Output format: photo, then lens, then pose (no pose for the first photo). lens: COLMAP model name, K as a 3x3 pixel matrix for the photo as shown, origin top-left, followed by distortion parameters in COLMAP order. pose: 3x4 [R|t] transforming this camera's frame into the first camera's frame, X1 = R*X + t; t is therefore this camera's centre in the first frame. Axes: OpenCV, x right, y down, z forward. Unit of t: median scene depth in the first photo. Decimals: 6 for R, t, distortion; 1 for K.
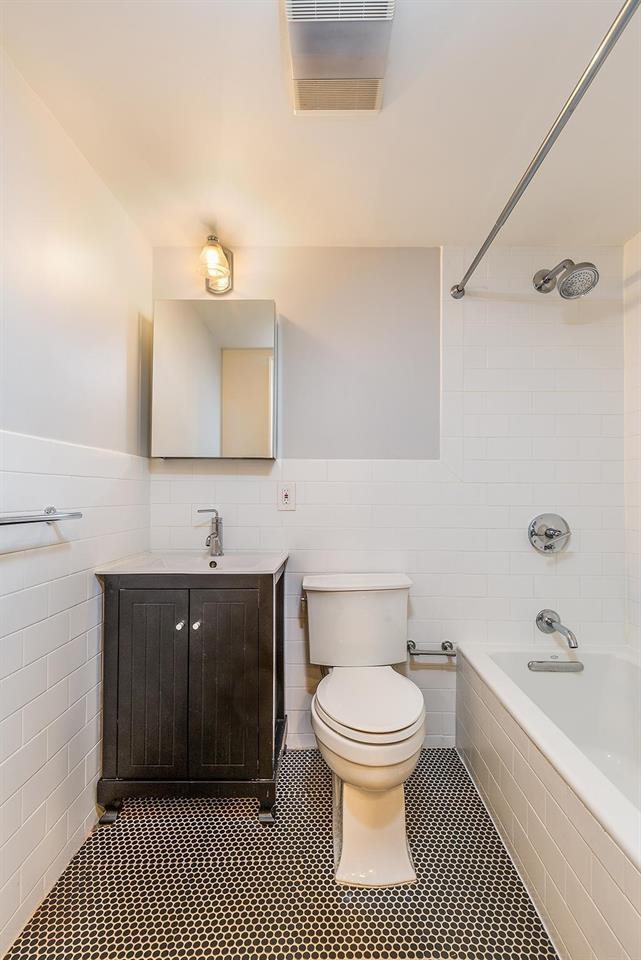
lens RADIAL K [[443.2, 0, 327.2], [0, 443.2, 485.1], [0, 0, 1]] dist [0.016952, 0.000863]
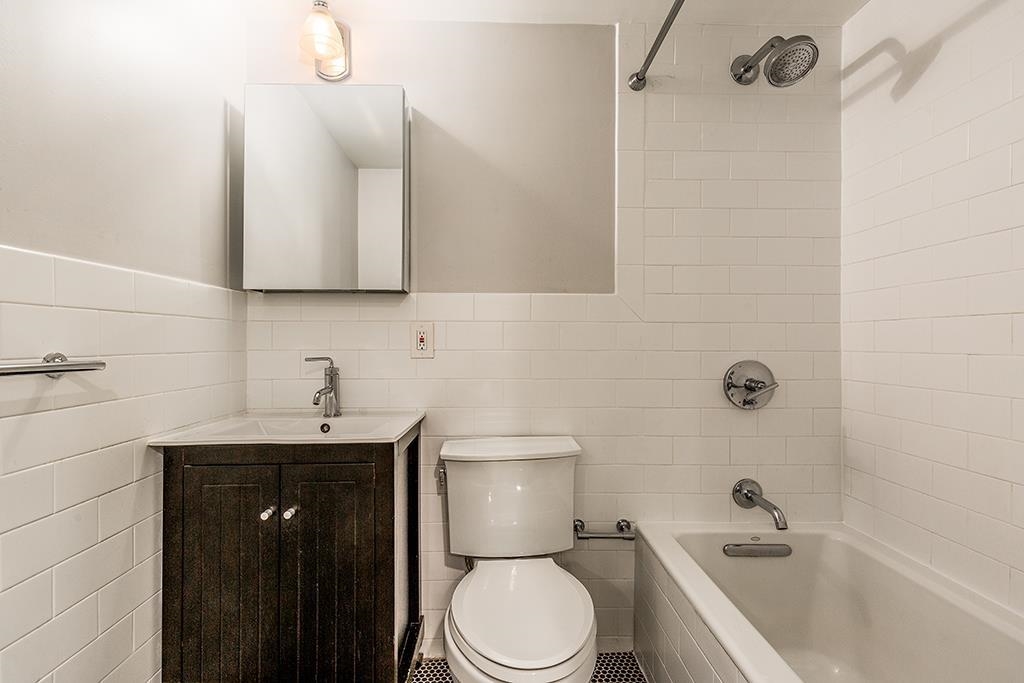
lens RADIAL K [[472.8, 0, 507.5], [0, 472.8, 340.3], [0, 0, 1]] dist [0.016952, 0.000863]
pose [[0.999419, -0.002785, 0.033971, 0.033237], [0.002262, 0.999878, 0.015426, 0.013448], [-0.034010, -0.015340, 0.999304, 0.159779]]
